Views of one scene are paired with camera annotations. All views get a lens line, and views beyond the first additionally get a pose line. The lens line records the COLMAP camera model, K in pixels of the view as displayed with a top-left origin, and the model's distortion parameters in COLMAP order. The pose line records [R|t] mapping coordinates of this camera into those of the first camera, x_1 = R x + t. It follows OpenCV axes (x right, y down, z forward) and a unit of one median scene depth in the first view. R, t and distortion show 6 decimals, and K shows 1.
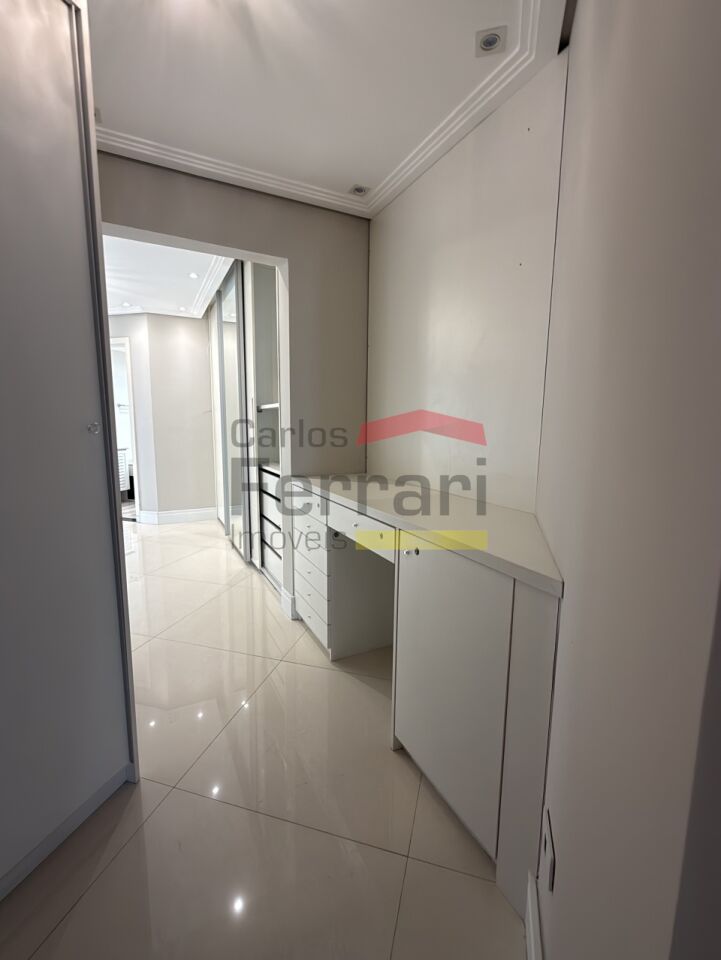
lens RADIAL K [[419.8, 0, 361.0], [0, 419.8, 481.6], [0, 0, 1]] dist [0.001544, -0.001056]
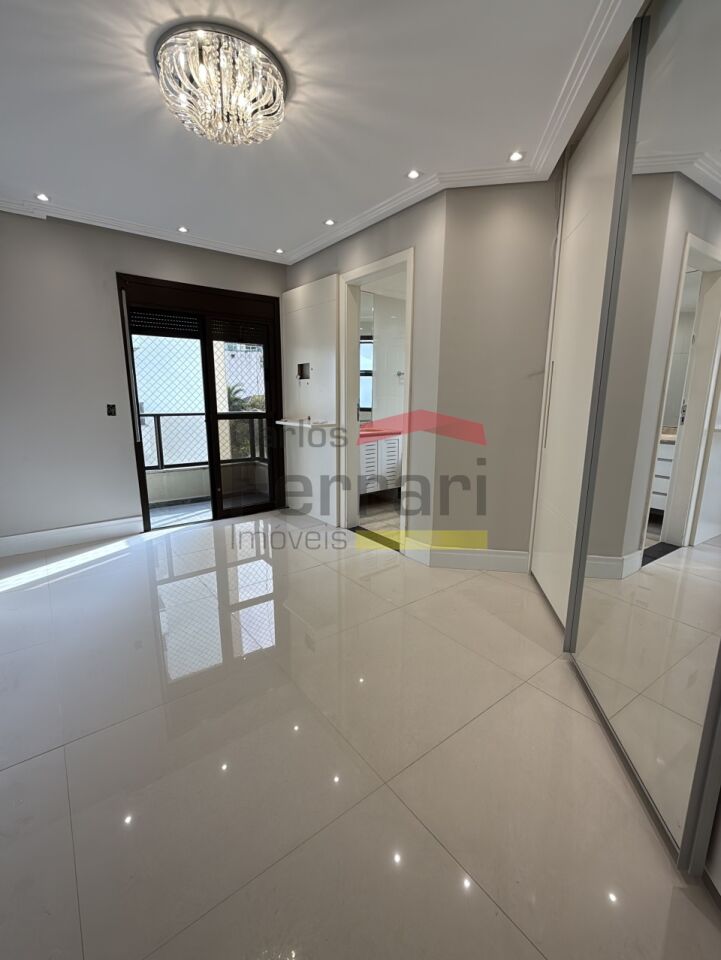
lens RADIAL K [[419.8, 0, 360.0], [0, 419.8, 479.3], [0, 0, 1]] dist [0.001544, -0.001056]
pose [[0.805866, 0.112971, -0.581220, -0.232680], [-0.079049, 0.993369, 0.083478, -0.064863], [0.586797, -0.021327, 0.809453, 0.467374]]
